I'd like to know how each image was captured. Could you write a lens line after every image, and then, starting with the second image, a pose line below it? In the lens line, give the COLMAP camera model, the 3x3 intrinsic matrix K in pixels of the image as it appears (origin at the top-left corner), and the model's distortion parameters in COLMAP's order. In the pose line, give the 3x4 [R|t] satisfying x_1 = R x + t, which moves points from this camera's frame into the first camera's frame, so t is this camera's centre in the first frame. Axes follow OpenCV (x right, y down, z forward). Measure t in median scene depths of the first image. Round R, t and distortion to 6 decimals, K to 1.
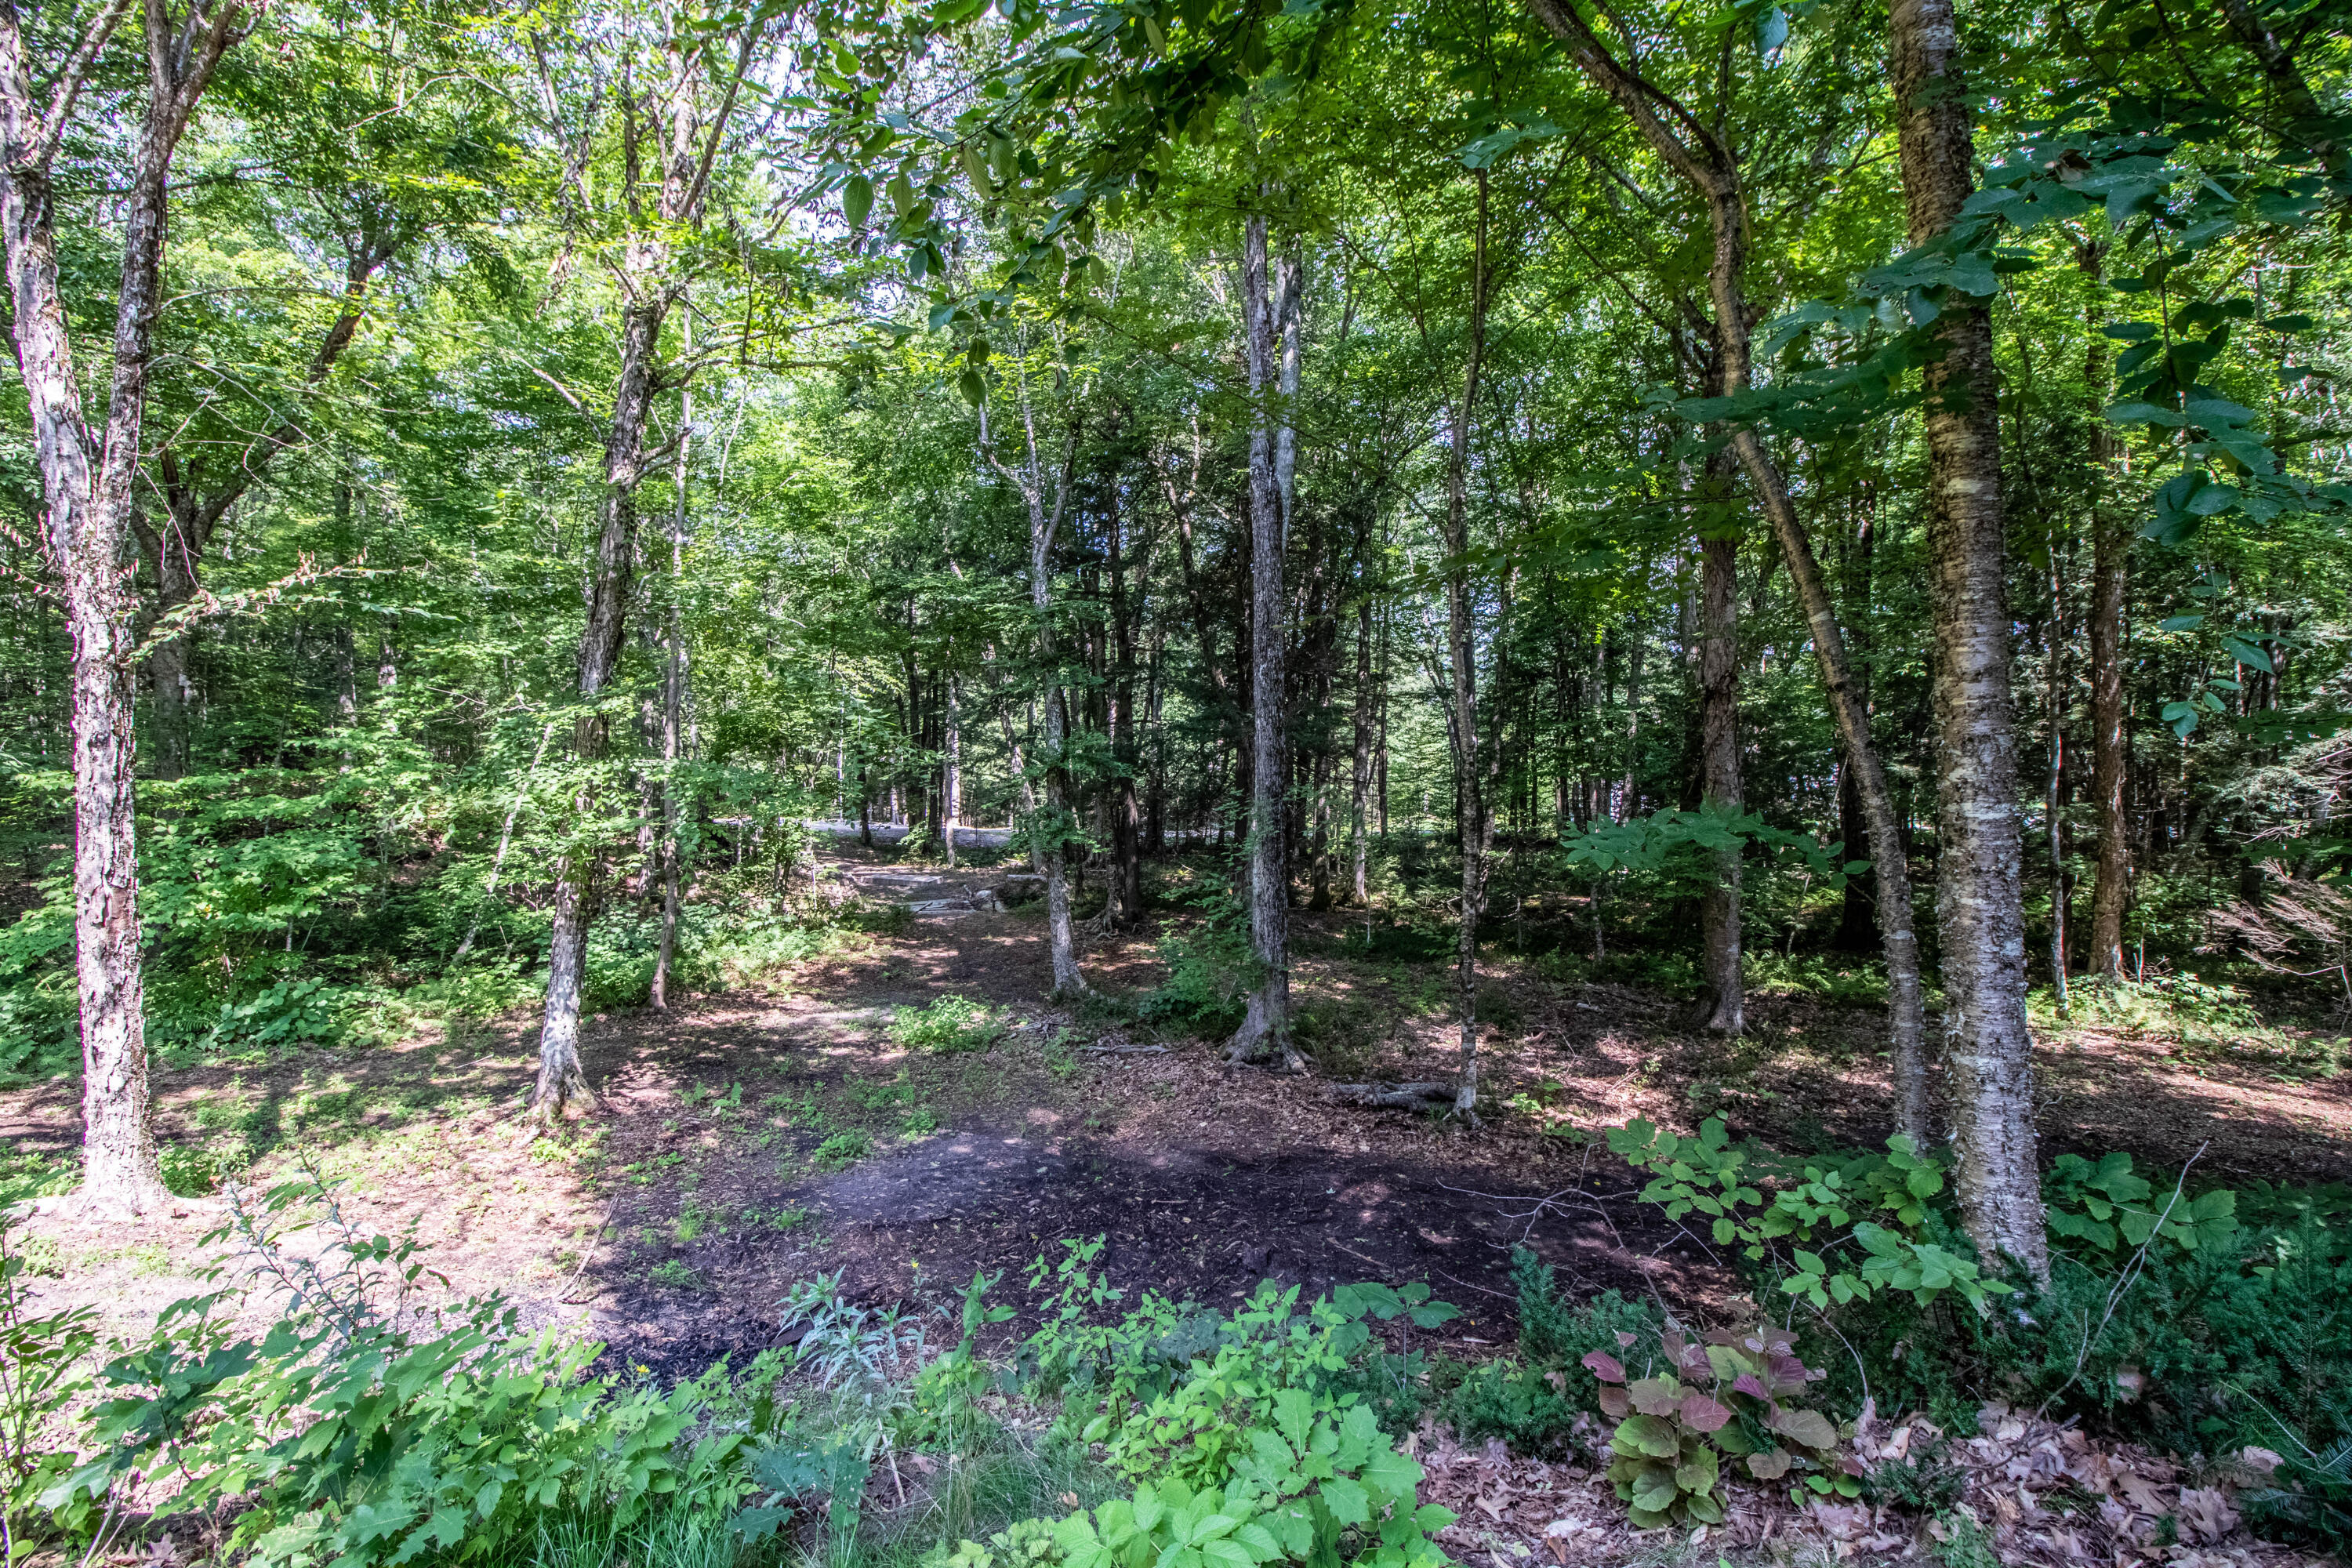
lens RADIAL K [[1100.7, 0, 1175.4], [0, 1100.7, 787.9], [0, 0, 1]] dist [-0.024543, -0.001877]
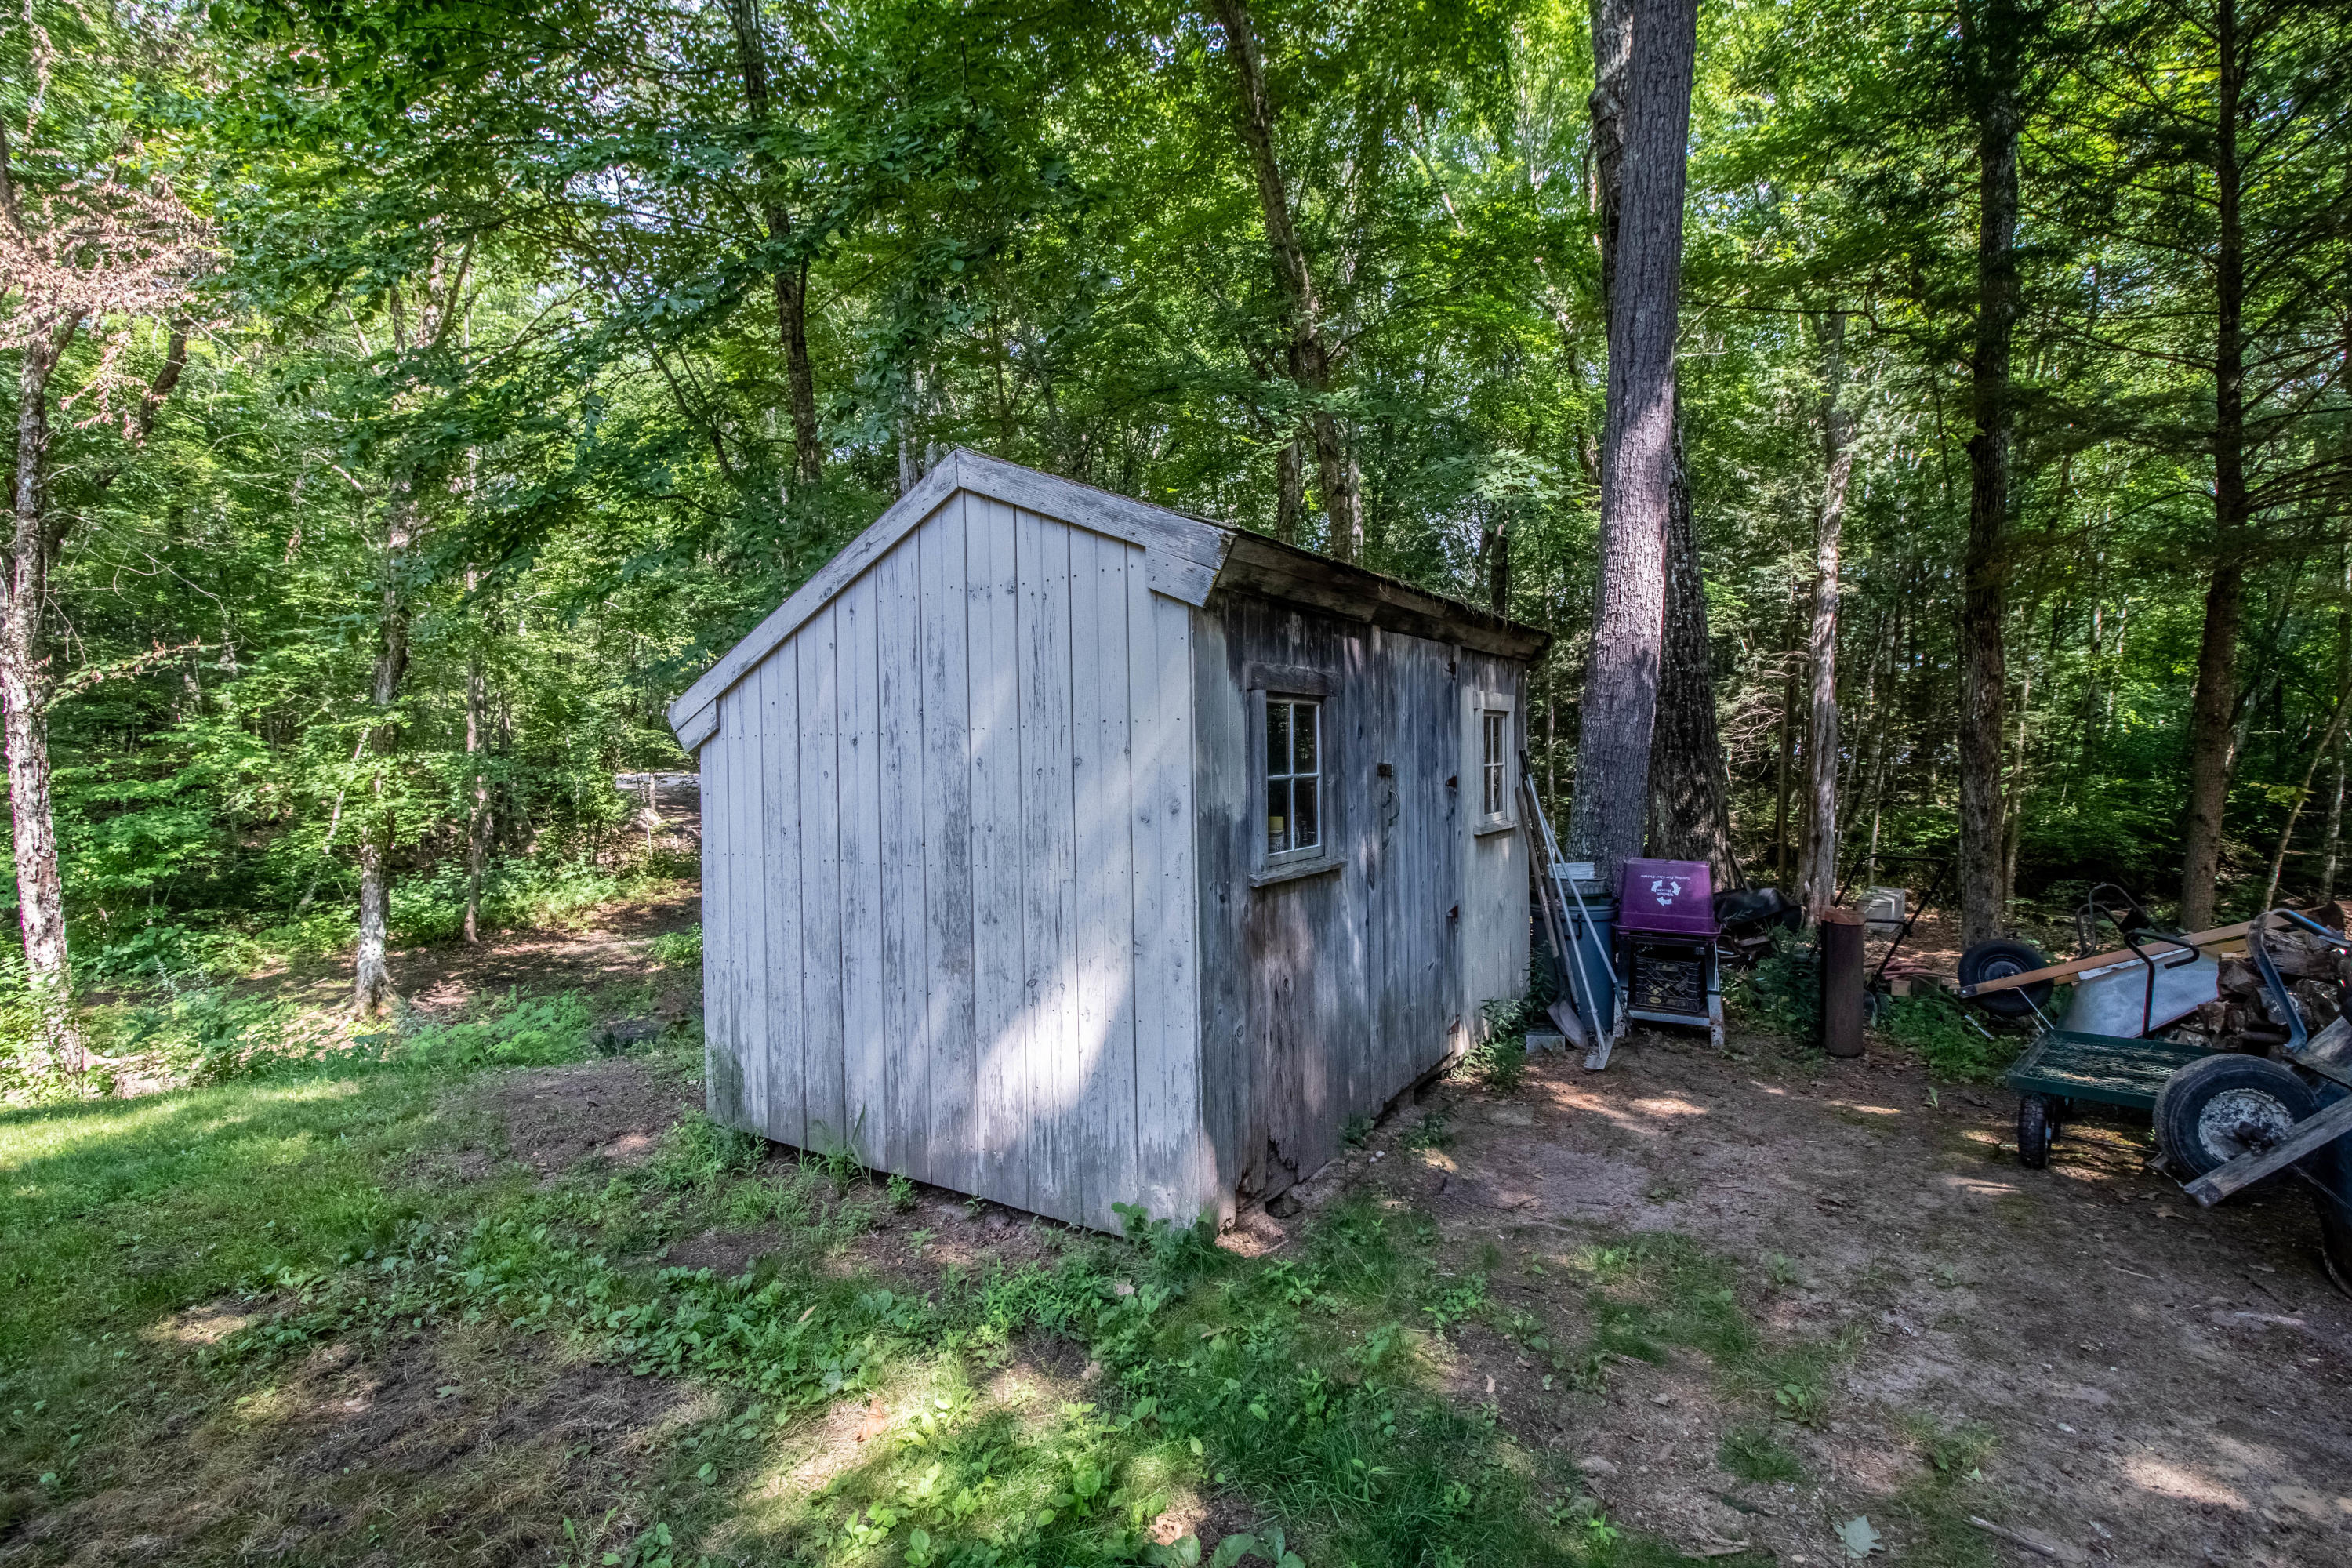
lens RADIAL K [[1100.7, 0, 1177.8], [0, 1100.7, 786.0], [0, 0, 1]] dist [-0.024543, -0.001877]
pose [[0.996060, -0.022011, 0.085901, 0.266823], [0.017555, 0.998478, 0.052287, -0.031828], [-0.086921, -0.050573, 0.994931, -0.347544]]
